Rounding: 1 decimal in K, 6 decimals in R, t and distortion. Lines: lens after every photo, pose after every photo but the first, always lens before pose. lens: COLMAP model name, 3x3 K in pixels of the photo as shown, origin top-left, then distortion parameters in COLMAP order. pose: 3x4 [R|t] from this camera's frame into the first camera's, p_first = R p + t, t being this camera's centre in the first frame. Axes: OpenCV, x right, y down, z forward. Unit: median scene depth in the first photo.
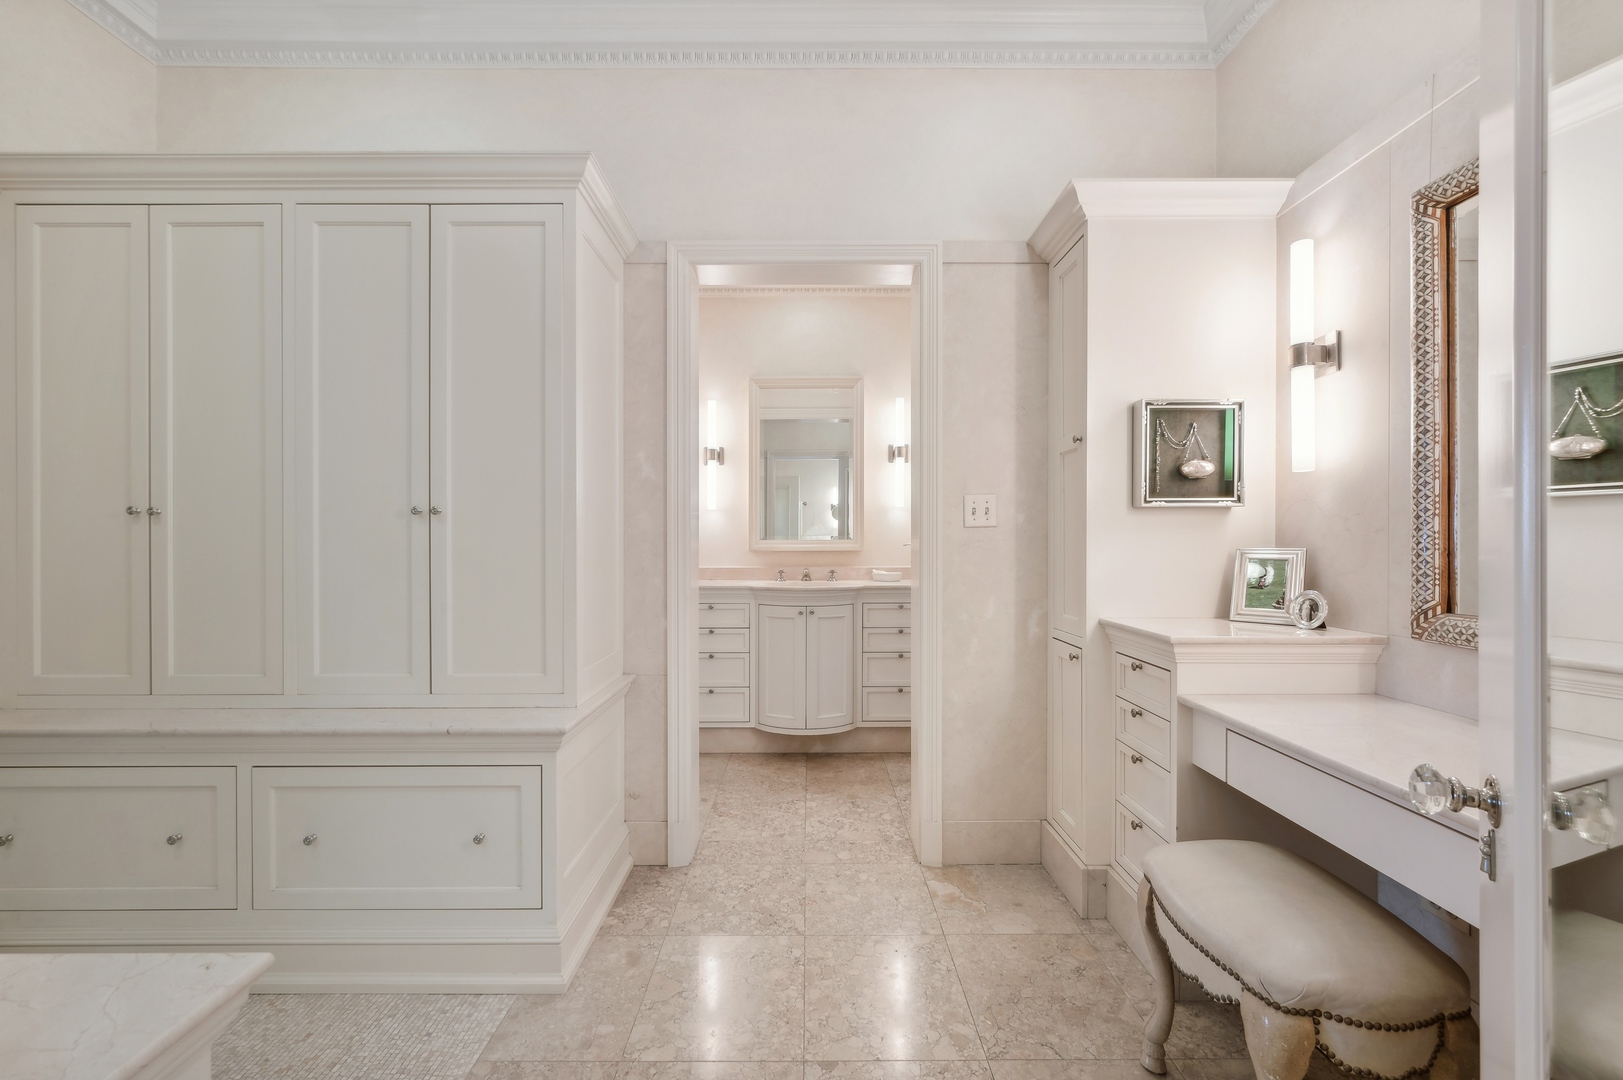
lens RADIAL K [[650.8, 0, 809.8], [0, 650.8, 529.0], [0, 0, 1]] dist [-0.001370, -0.000314]
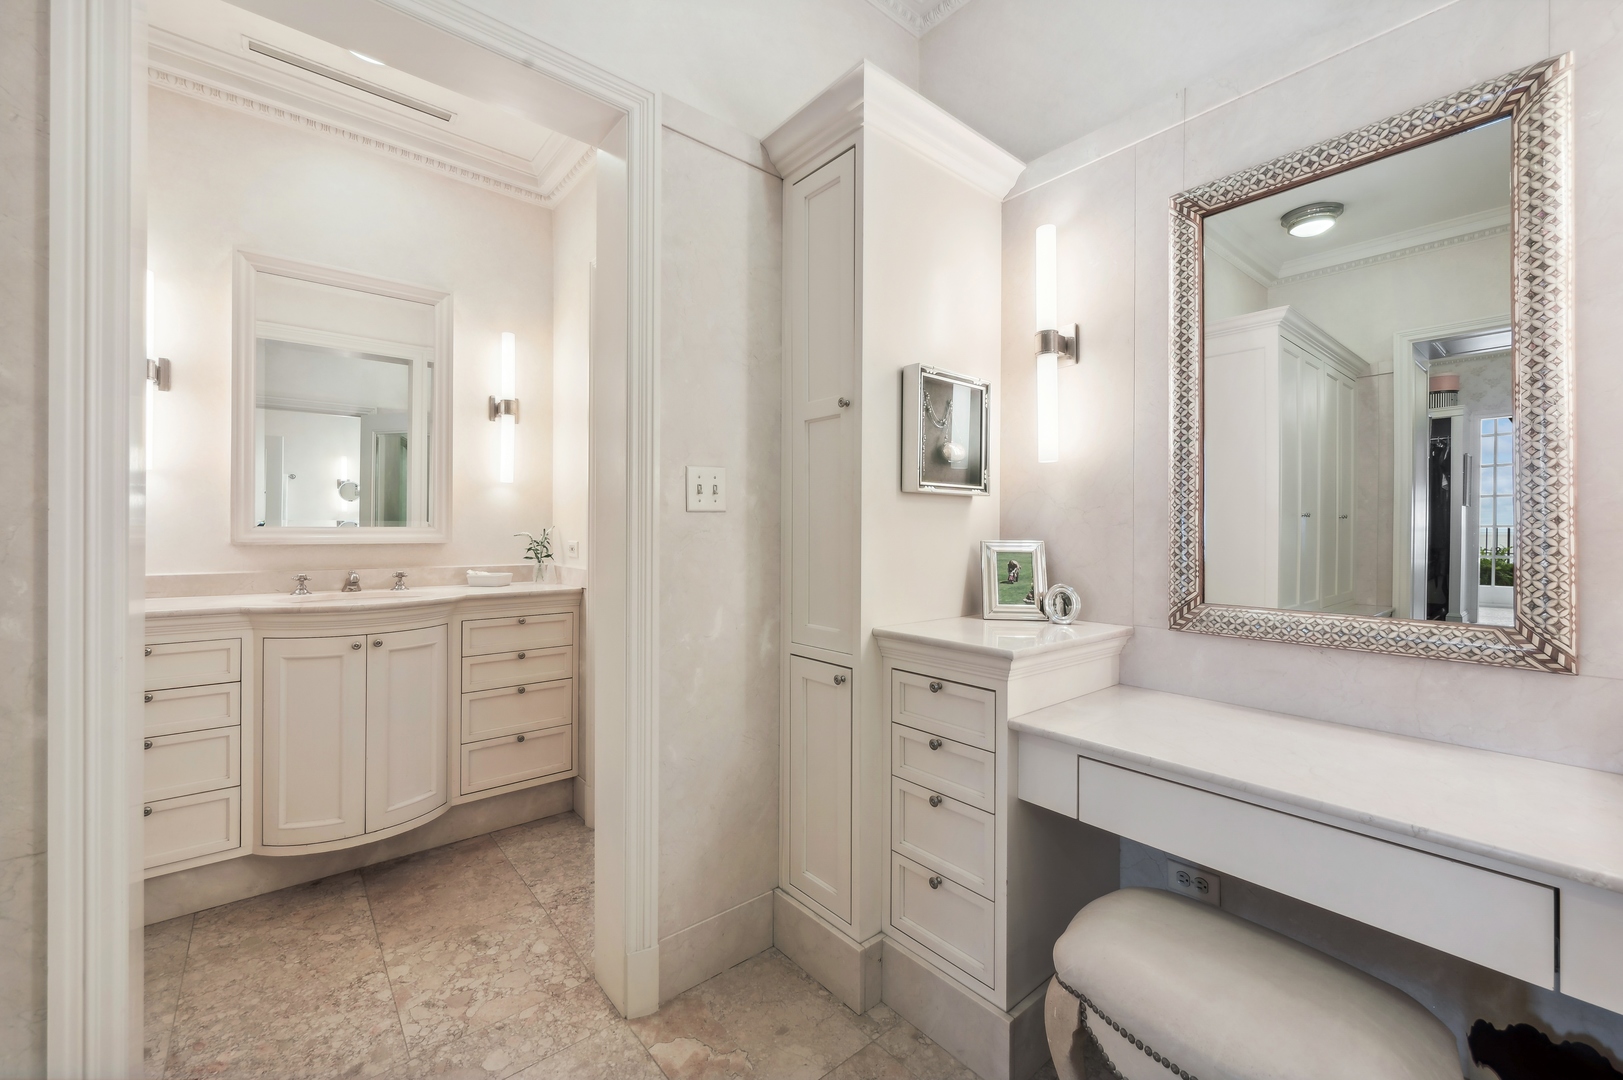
lens RADIAL K [[650.8, 0, 809.8], [0, 650.8, 529.0], [0, 0, 1]] dist [-0.001370, -0.000314]
pose [[0.769787, 0.008972, 0.638238, -0.116848], [-0.018838, 0.999785, 0.008667, 0.008517], [-0.638023, -0.018694, 0.769790, 0.399077]]
